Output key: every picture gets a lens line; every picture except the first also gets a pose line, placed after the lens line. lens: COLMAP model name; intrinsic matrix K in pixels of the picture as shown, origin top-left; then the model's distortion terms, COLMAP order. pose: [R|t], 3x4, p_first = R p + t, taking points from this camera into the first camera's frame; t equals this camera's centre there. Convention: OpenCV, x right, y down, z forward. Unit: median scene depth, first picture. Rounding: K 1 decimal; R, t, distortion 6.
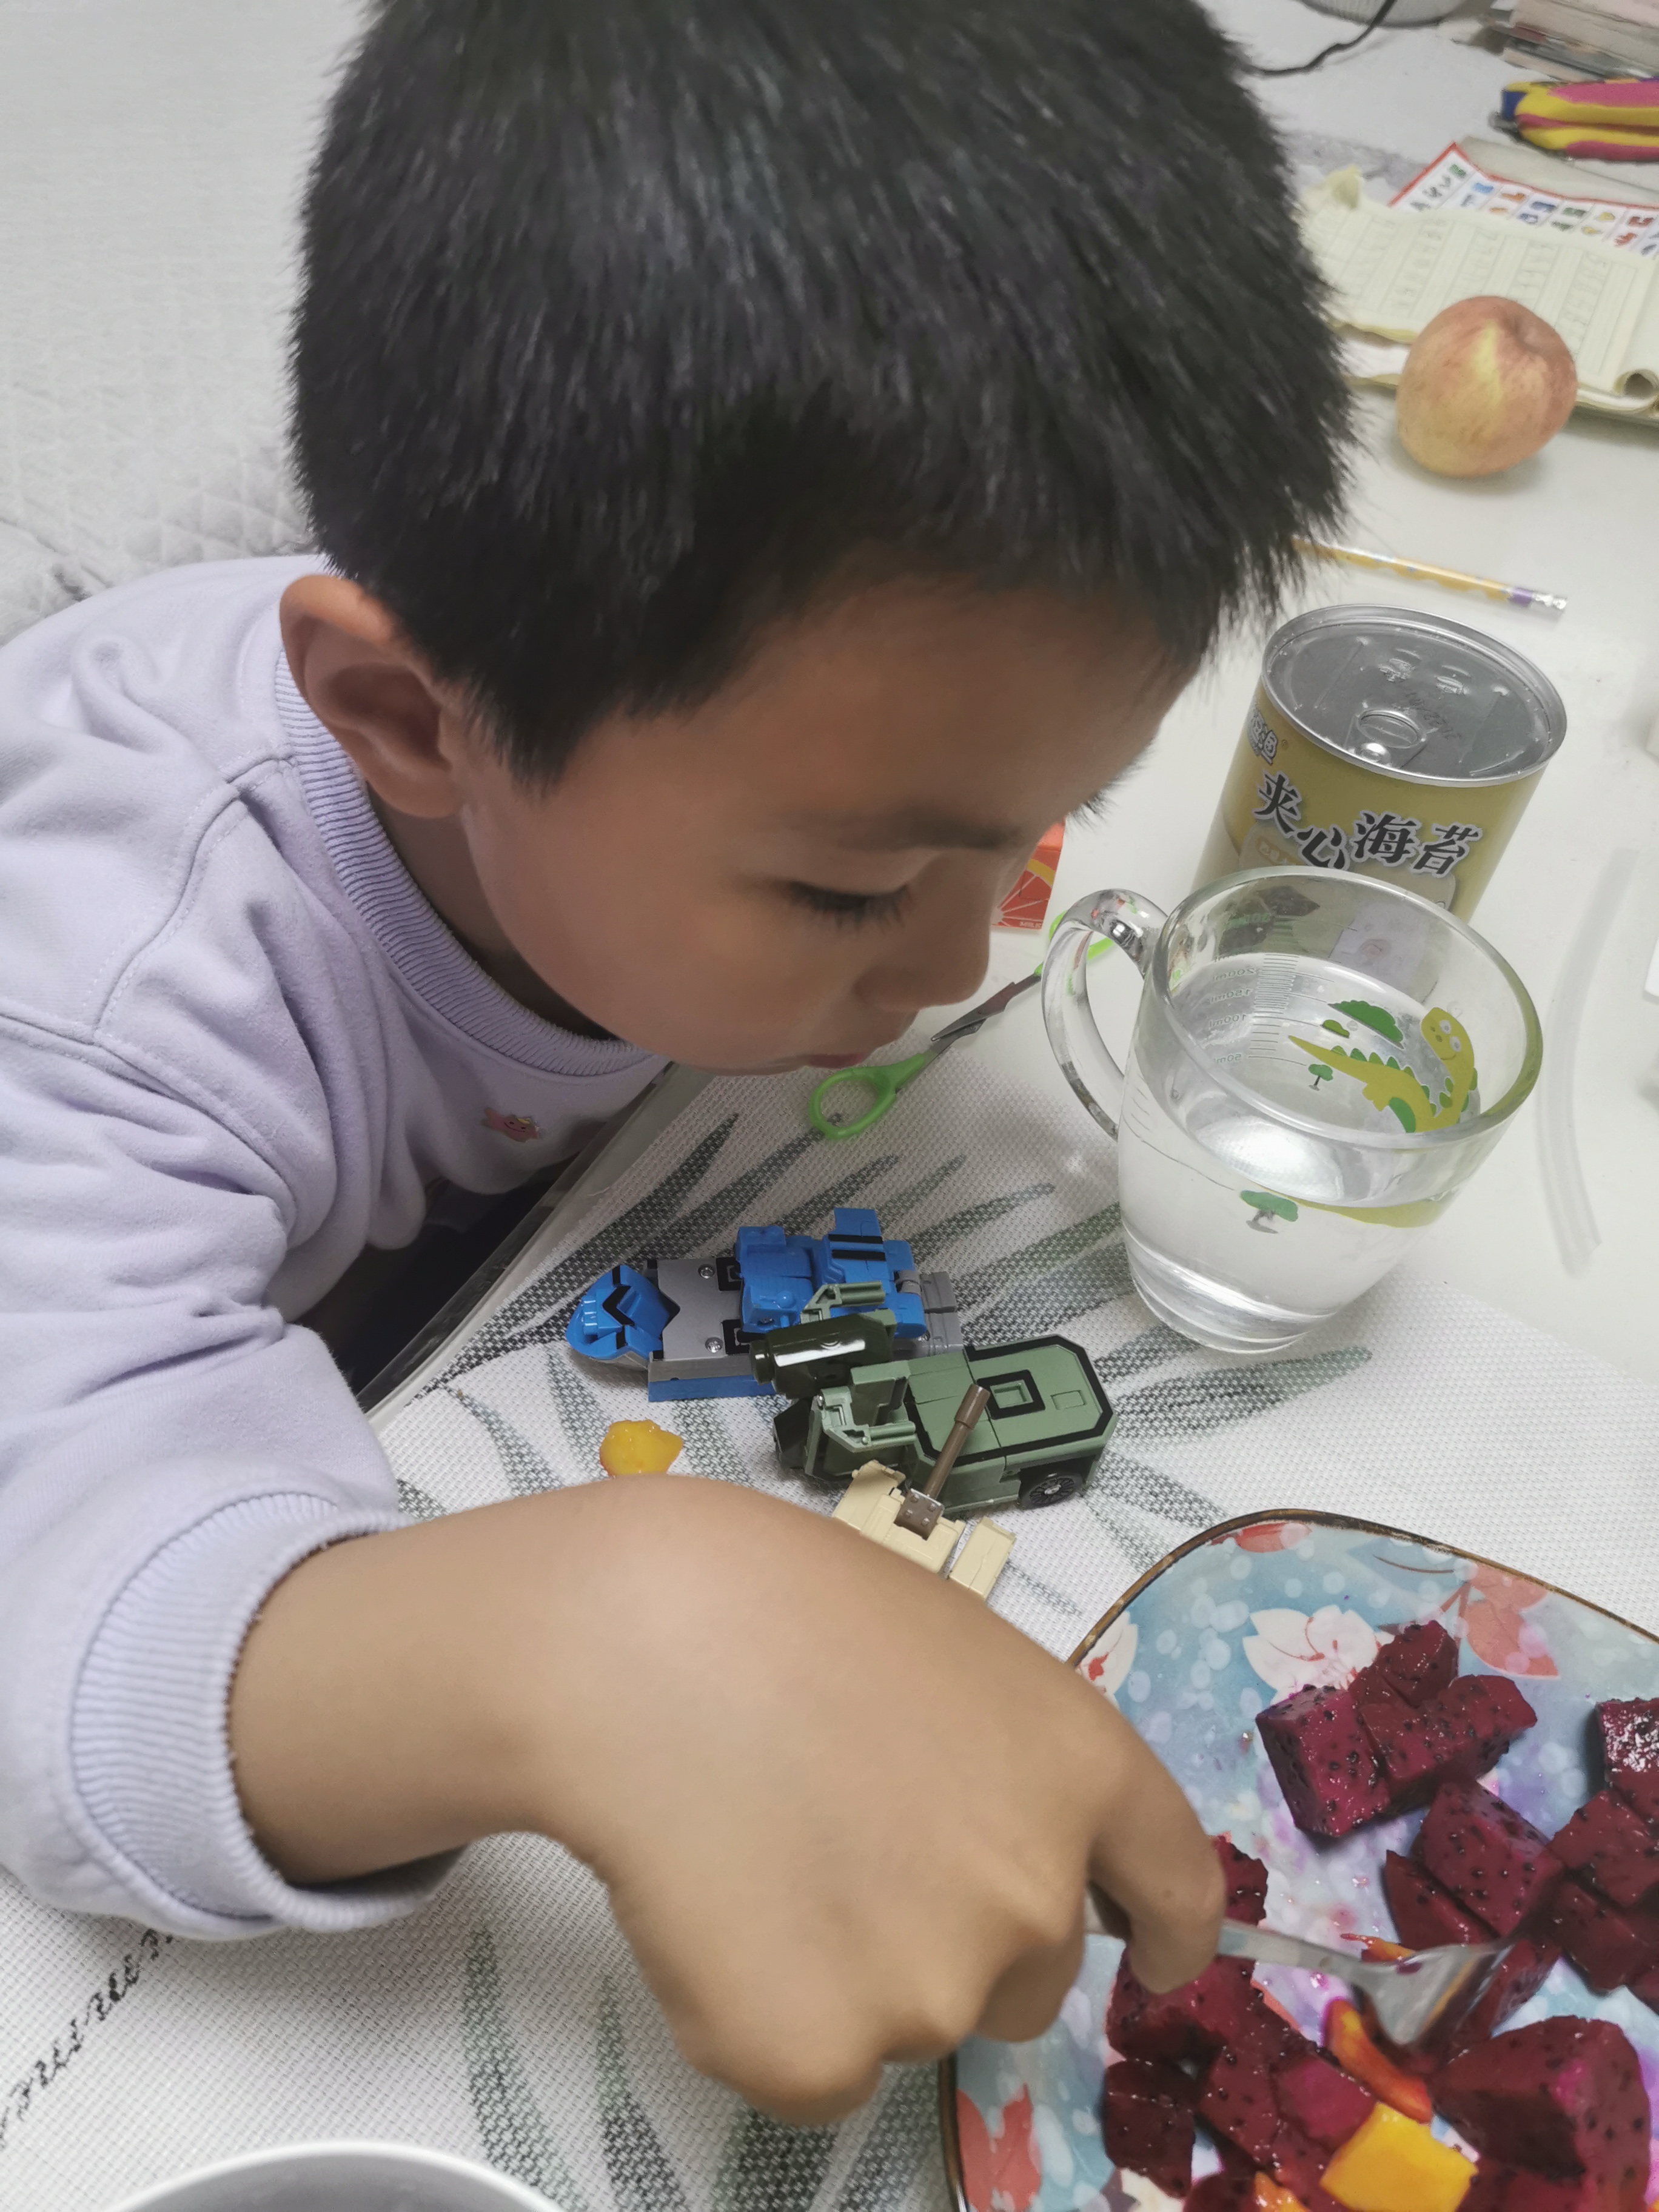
lens RADIAL K [[1725.8, 0, 832.6], [0, 1725.8, 1100.2], [0, 0, 1]] dist [0.035661, -0.079638]
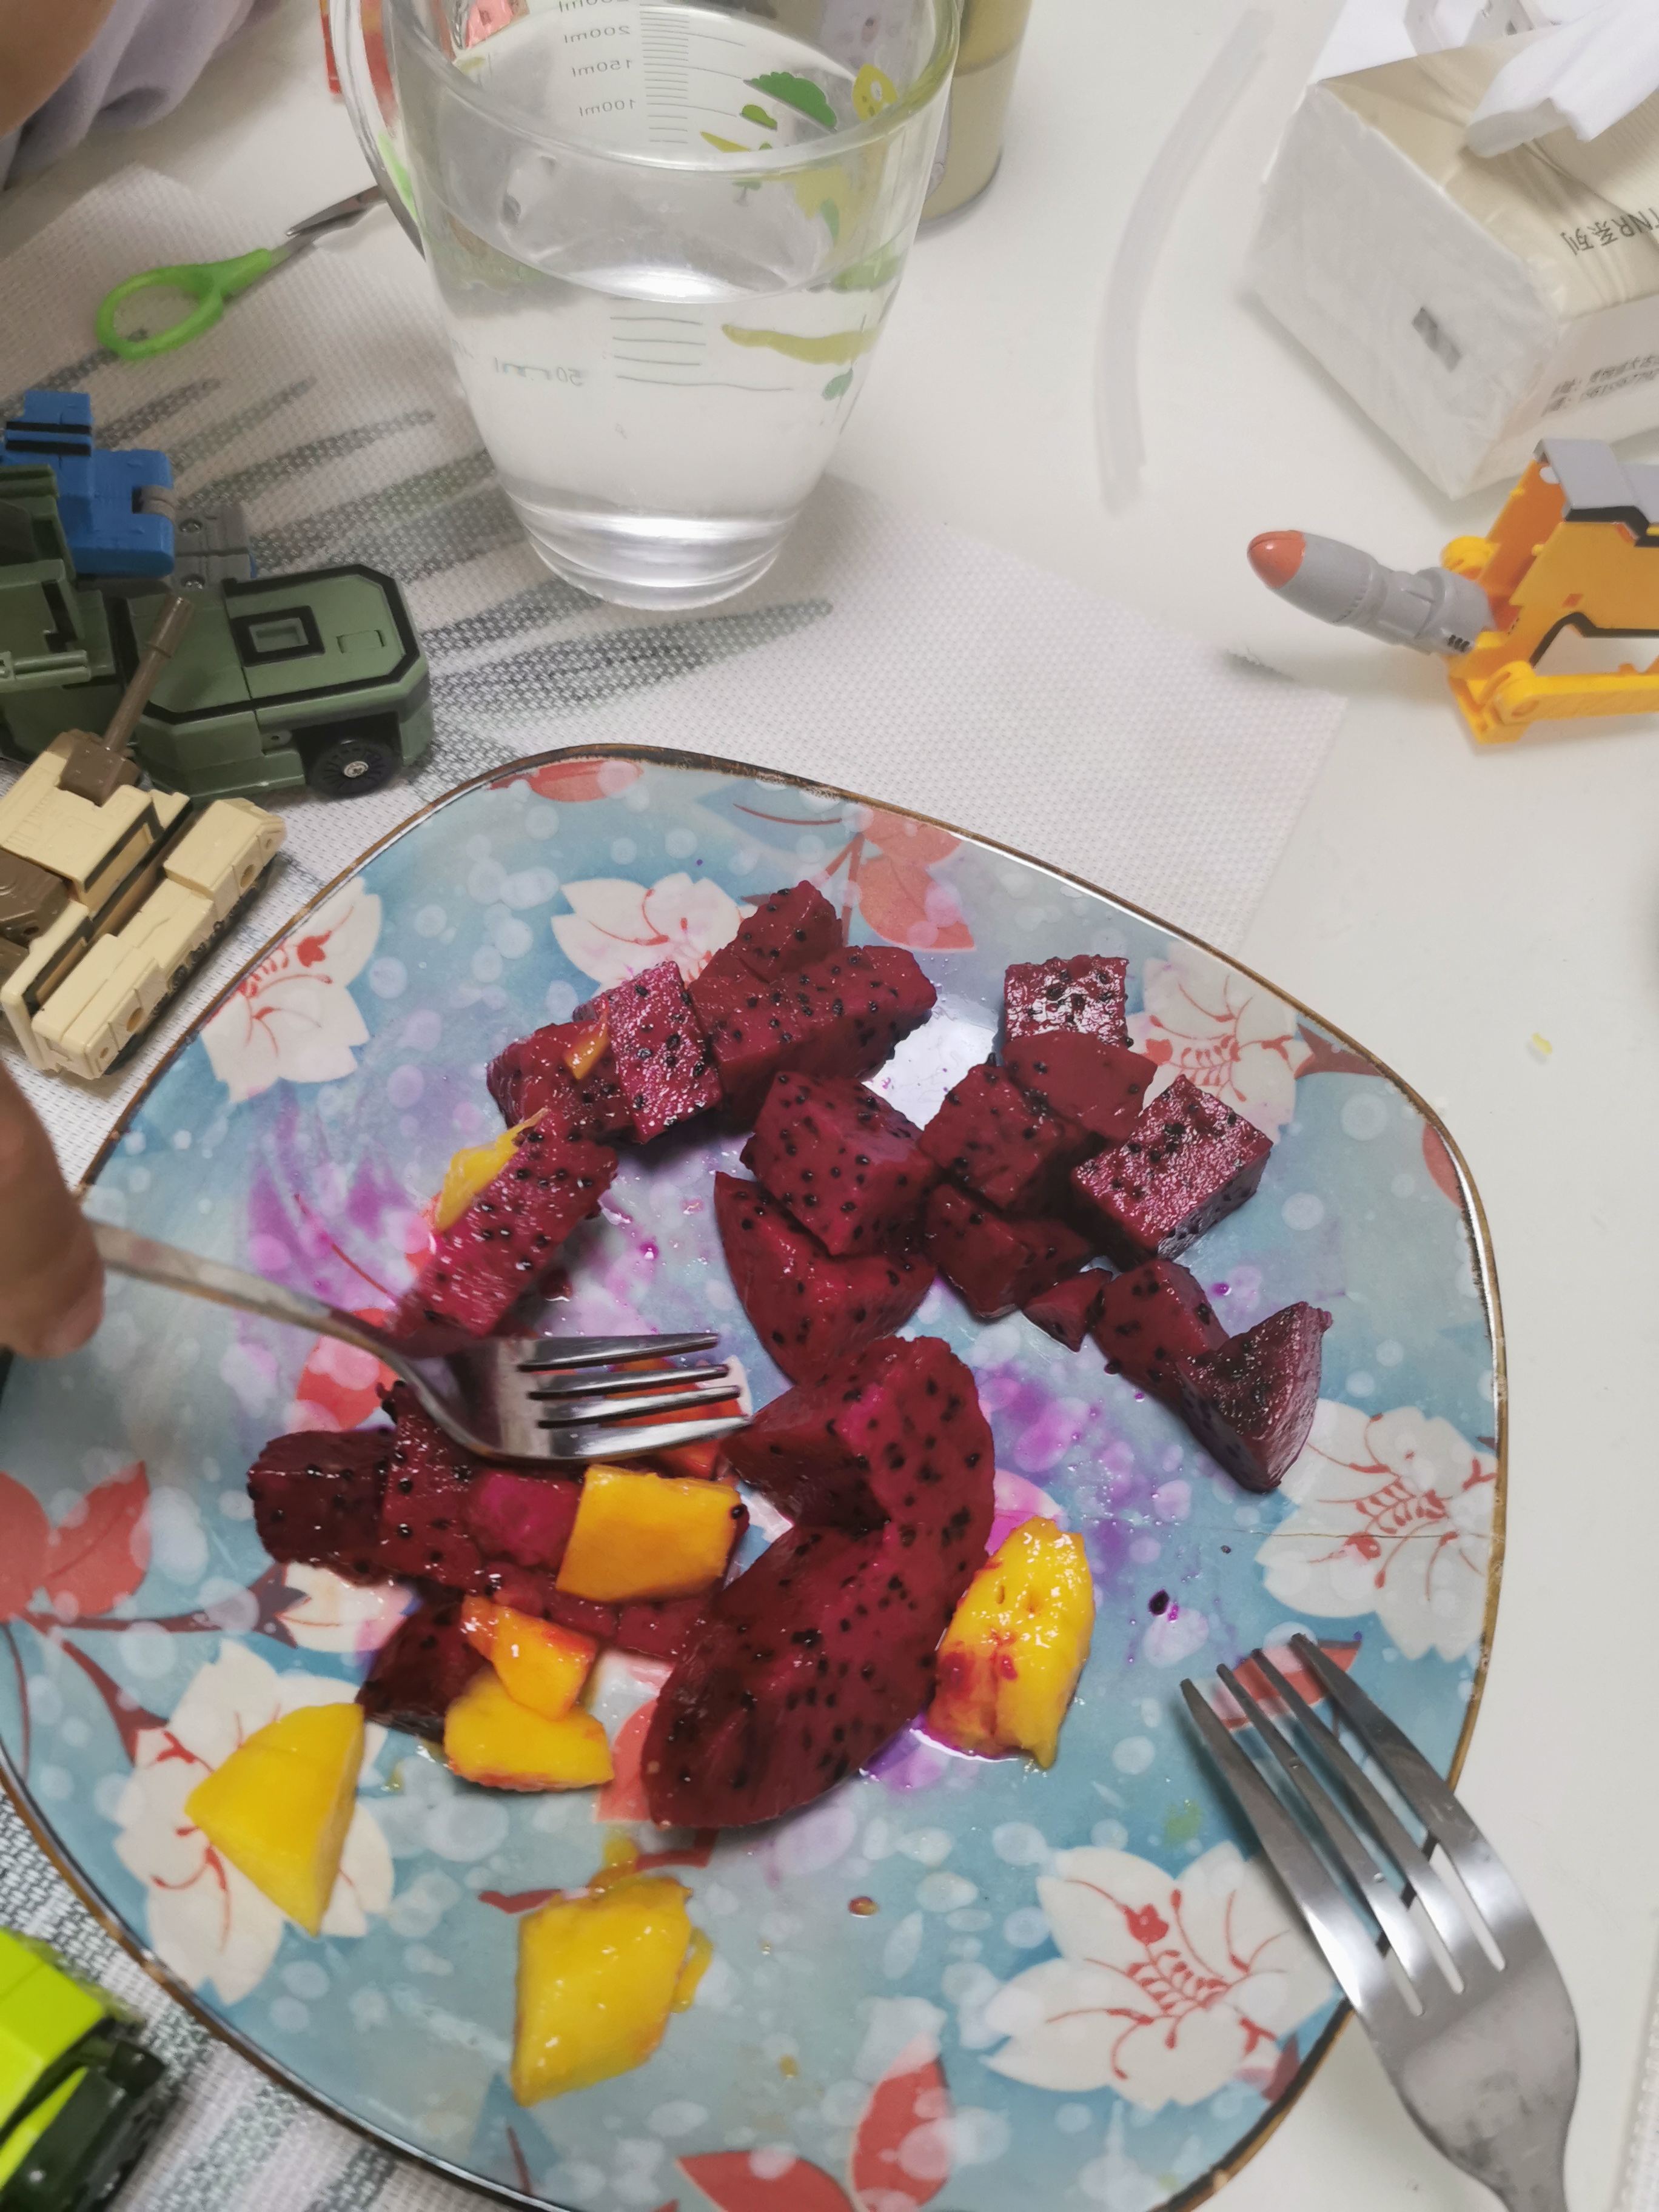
lens RADIAL K [[1716.5, 0, 826.8], [0, 1716.5, 1109.5], [0, 0, 1]] dist [-0.002555, 0.000239]
pose [[0.996040, -0.057458, 0.067840, 0.295242], [0.038749, 0.967366, 0.250402, 0.207187], [-0.080014, -0.246782, 0.965762, 0.254889]]
